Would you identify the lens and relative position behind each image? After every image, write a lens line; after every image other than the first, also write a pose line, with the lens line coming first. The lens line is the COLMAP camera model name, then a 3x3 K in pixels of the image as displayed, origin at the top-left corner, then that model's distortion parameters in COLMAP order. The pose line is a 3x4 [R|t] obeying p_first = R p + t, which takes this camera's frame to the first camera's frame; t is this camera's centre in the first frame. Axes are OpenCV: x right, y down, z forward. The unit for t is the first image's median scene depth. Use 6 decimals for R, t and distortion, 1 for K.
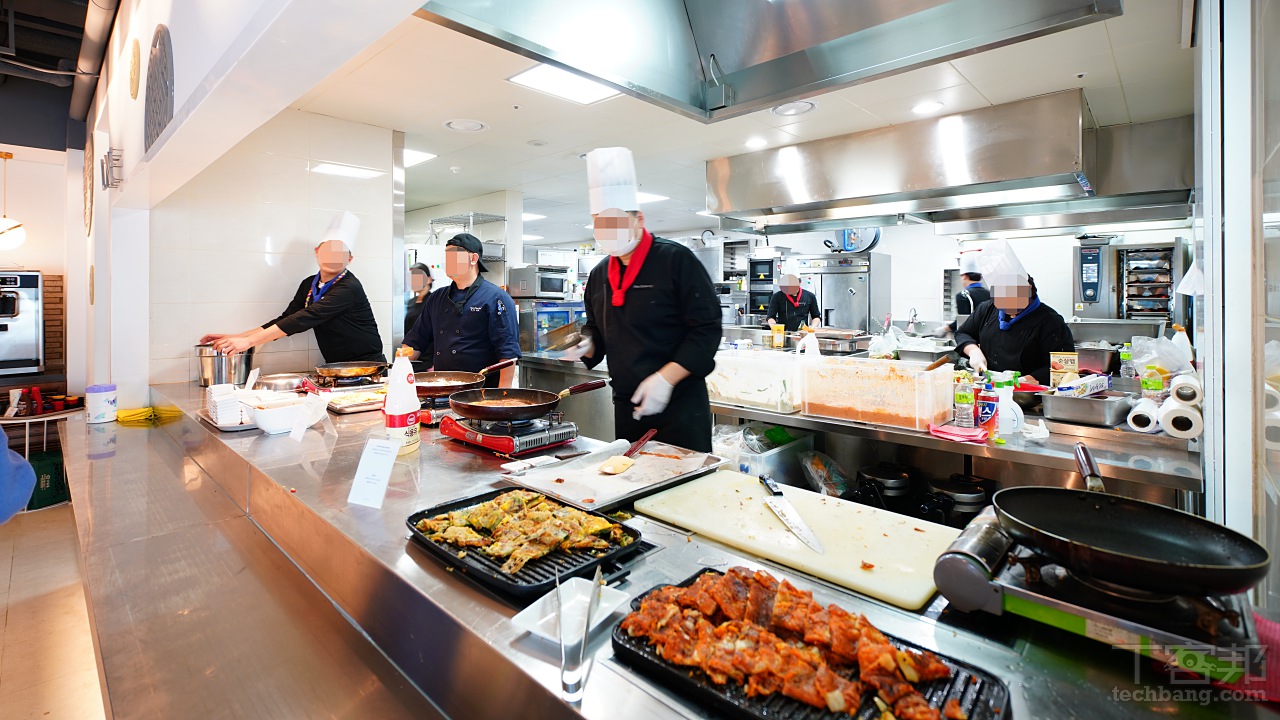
lens RADIAL K [[561.4, 0, 638.0], [0, 561.4, 359.6], [0, 0, 1]] dist [0.001883, 0.000217]
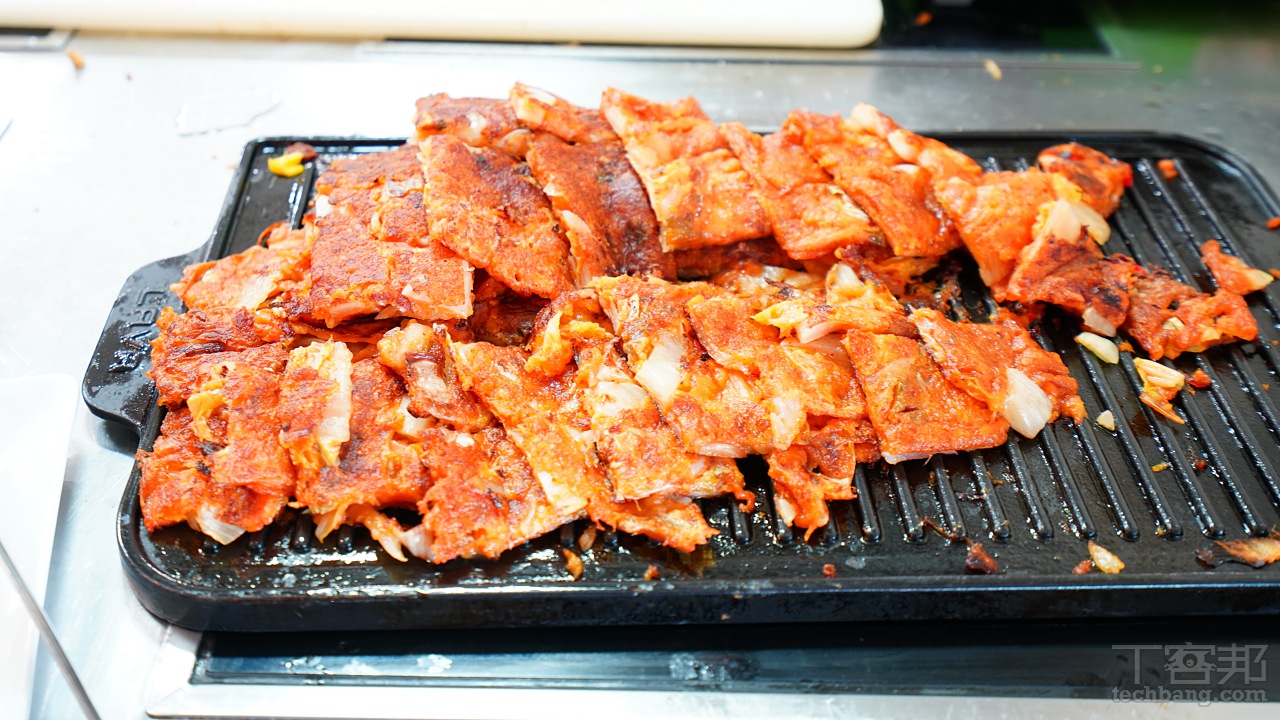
lens RADIAL K [[1266.0, 0, 640.5], [0, 1266.0, 359.6], [0, 0, 1]] dist [0.062114, 0.000000]
pose [[0.743046, -0.446000, 0.498965, -0.115422], [0.068230, 0.792170, 0.606475, 0.126331], [-0.665753, -0.416594, 0.619049, 0.594528]]
